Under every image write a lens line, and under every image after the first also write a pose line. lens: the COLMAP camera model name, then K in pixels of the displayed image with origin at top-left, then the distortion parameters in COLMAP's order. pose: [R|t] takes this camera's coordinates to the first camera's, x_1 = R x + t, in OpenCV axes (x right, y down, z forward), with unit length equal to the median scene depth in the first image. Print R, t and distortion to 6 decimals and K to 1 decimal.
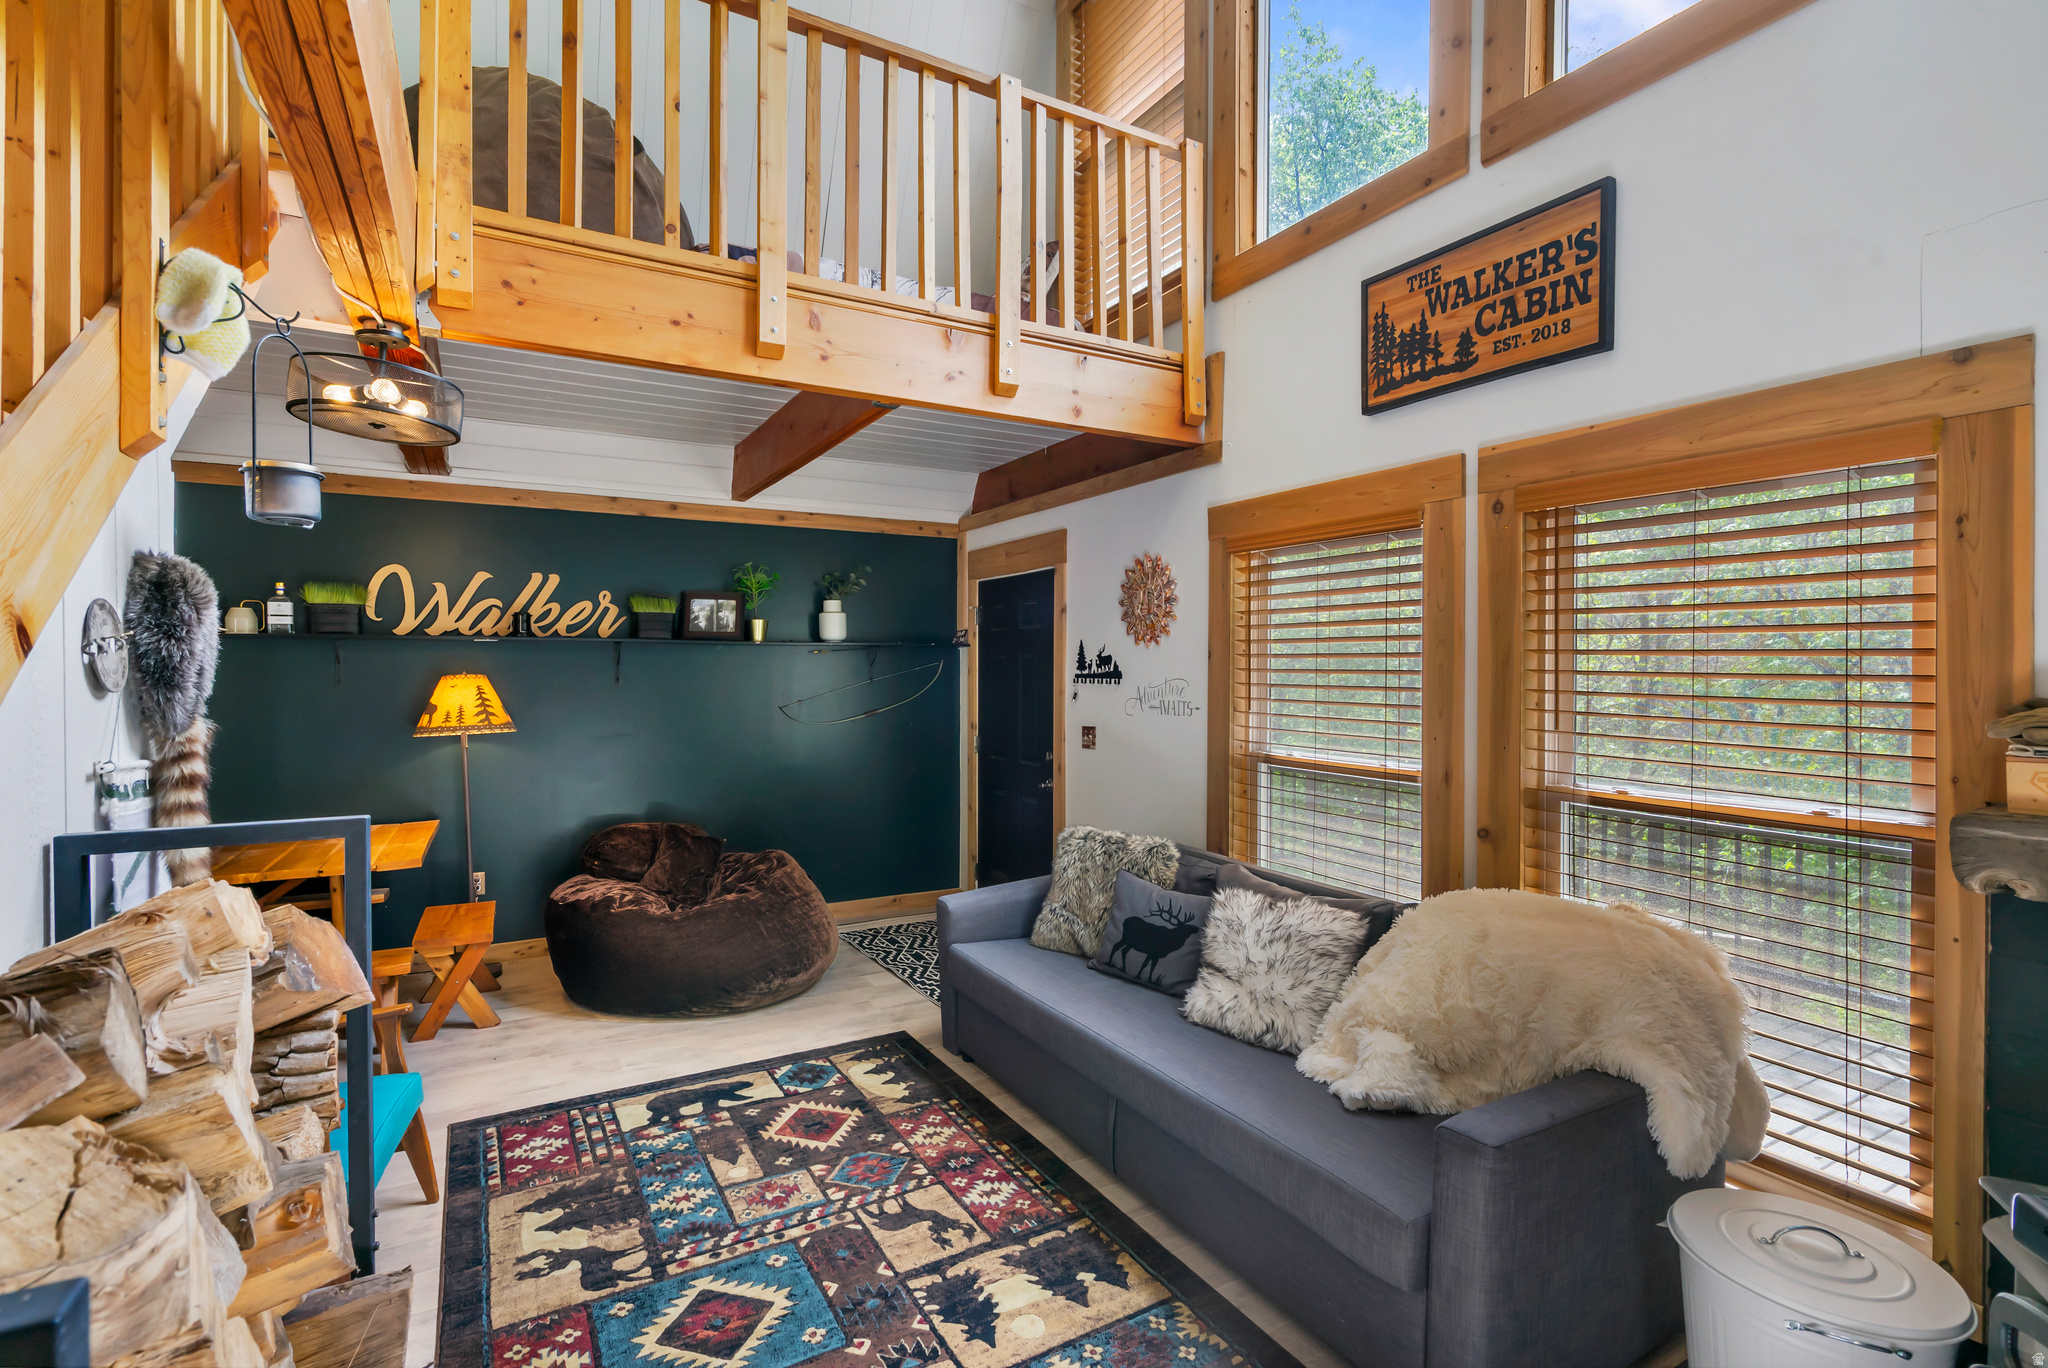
lens RADIAL K [[936.6, 0, 1005.2], [0, 936.6, 677.6], [0, 0, 1]] dist [-0.002714, 0.000591]
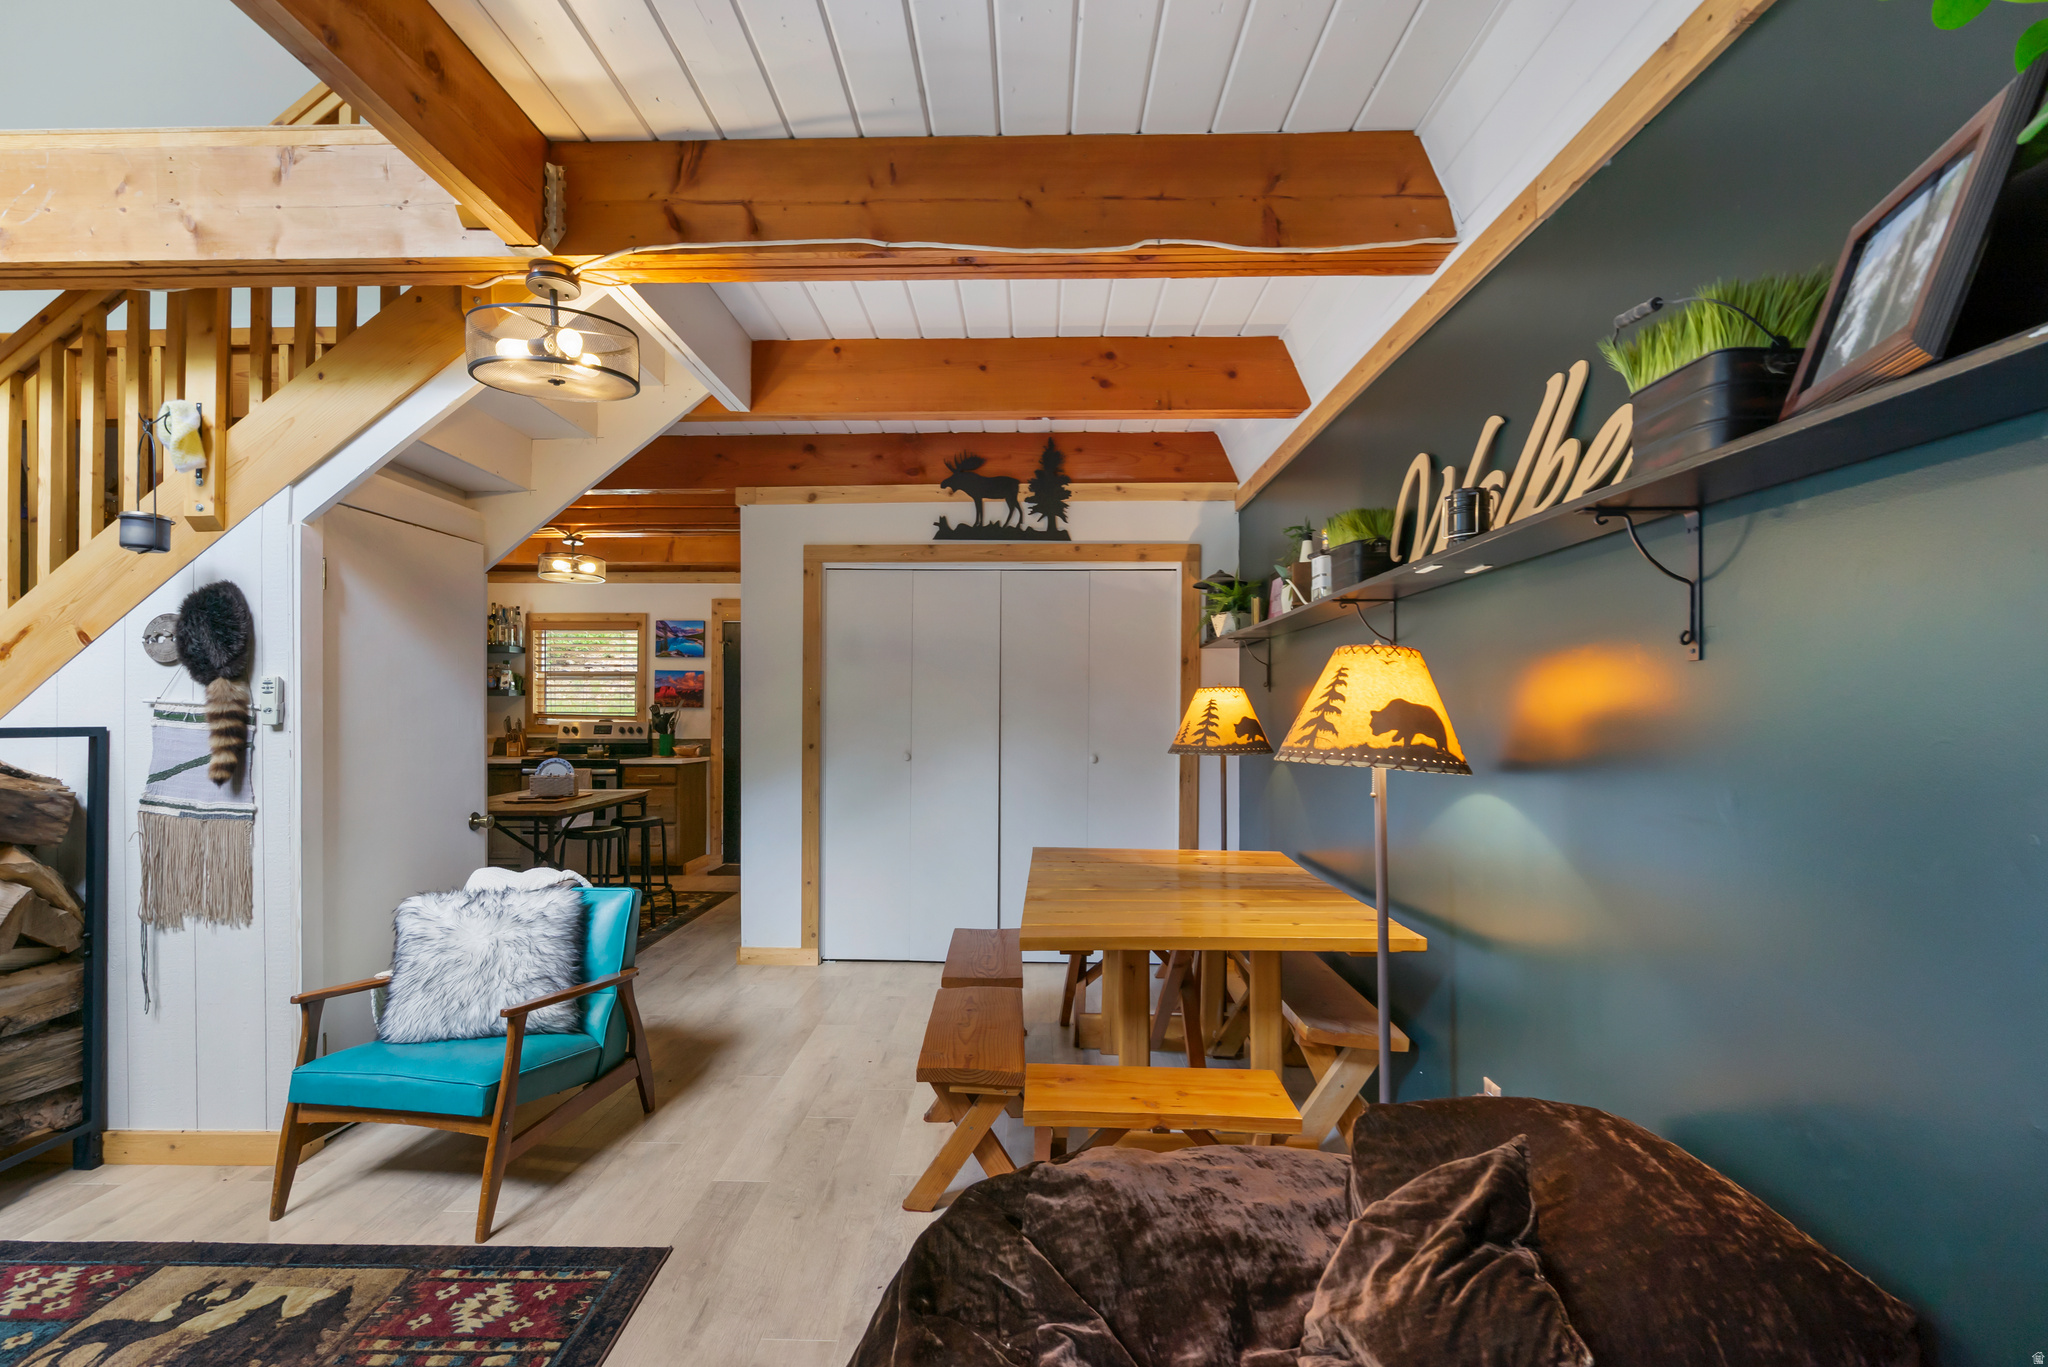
lens RADIAL K [[943.3, 0, 998.5], [0, 943.3, 705.0], [0, 0, 1]] dist [-0.001712, 0.000028]
pose [[-0.508552, -0.005872, -0.861011, -0.083030], [-0.008475, 0.999962, -0.001814, 0.047014], [0.860990, 0.006374, -0.508582, 1.734099]]
